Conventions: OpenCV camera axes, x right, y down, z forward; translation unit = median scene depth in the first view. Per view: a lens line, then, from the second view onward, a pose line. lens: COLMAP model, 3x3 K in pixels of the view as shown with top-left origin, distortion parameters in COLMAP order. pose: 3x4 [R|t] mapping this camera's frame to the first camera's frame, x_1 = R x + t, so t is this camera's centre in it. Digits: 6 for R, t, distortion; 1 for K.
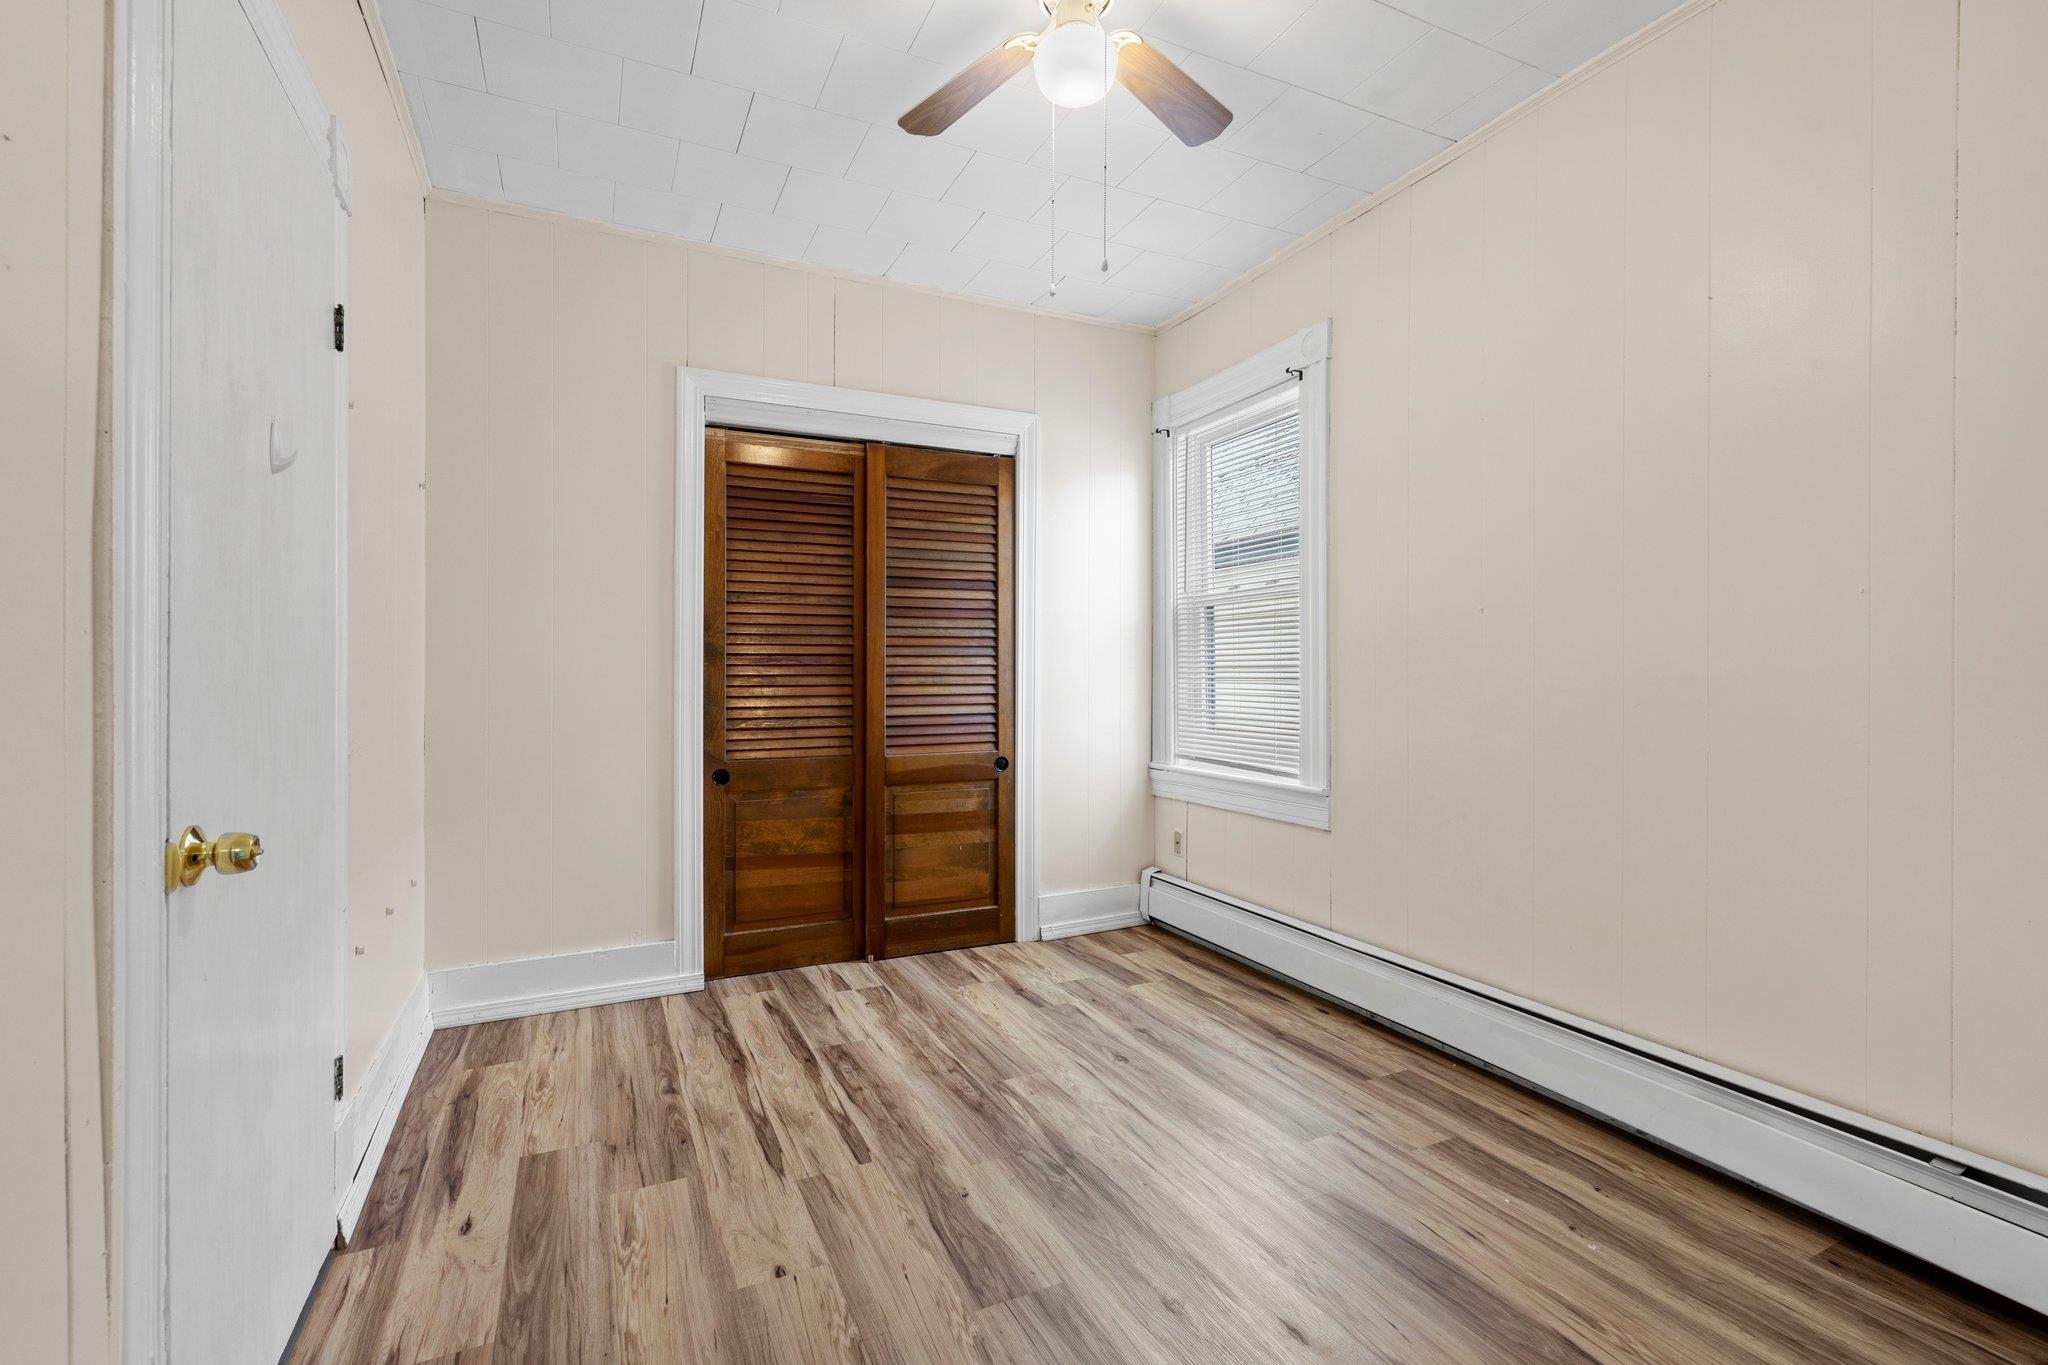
lens RADIAL K [[926.4, 0, 1020.2], [0, 926.4, 639.8], [0, 0, 1]] dist [0.000308, -0.000814]
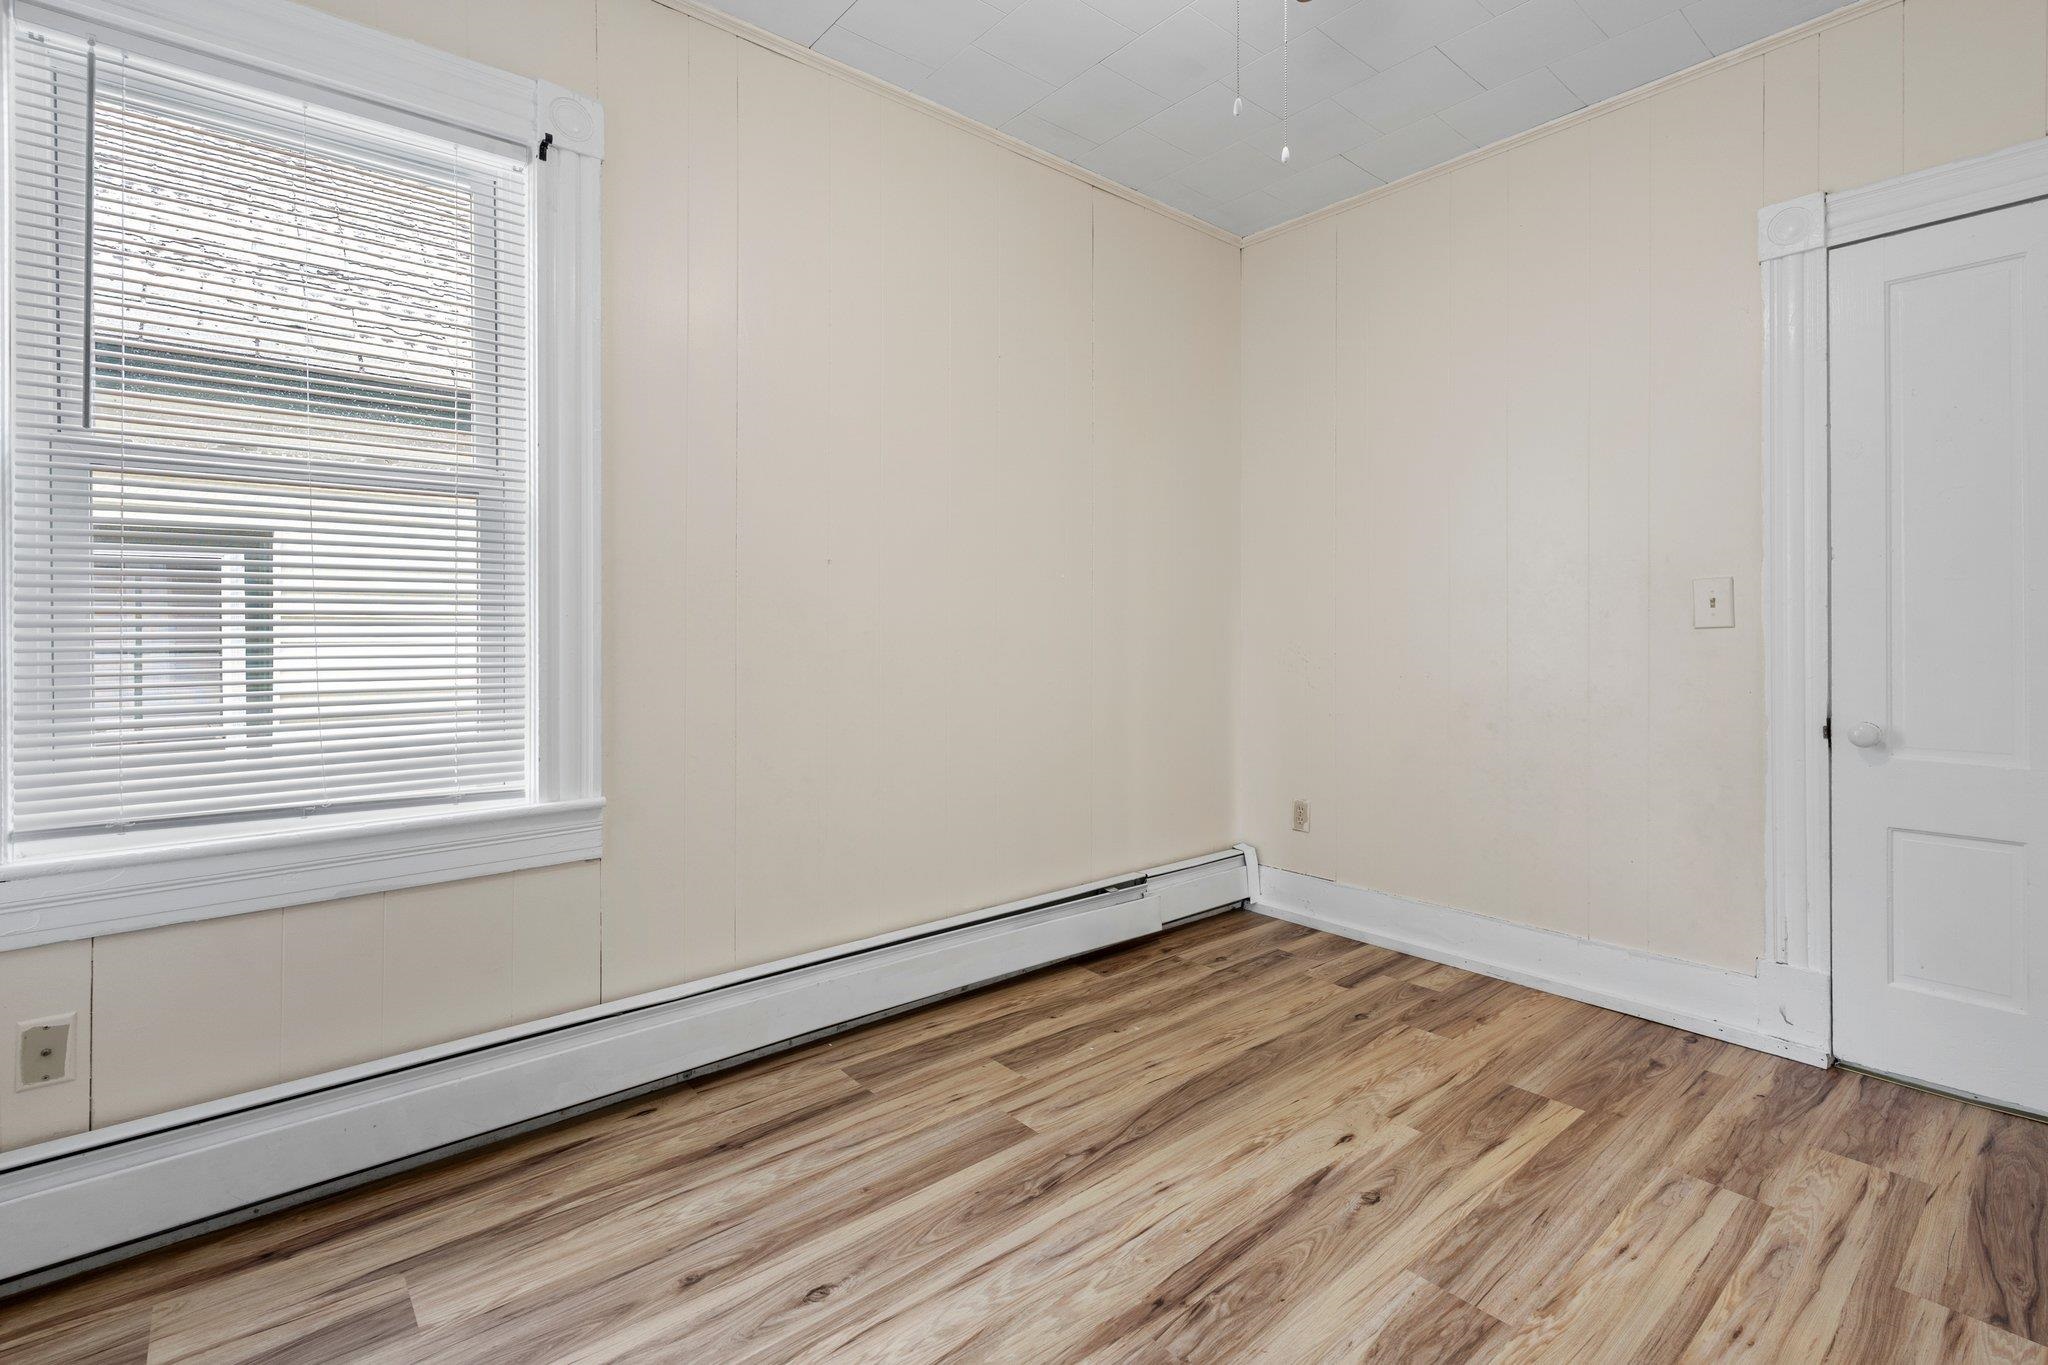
lens RADIAL K [[948.0, 0, 1022.2], [0, 948.0, 639.5], [0, 0, 1]] dist [-0.000361, -0.000224]
pose [[-0.261976, -0.010240, 0.965020, -0.574566], [-0.028490, 0.999590, 0.002872, 0.044599], [-0.964654, -0.026741, -0.262161, 1.218416]]
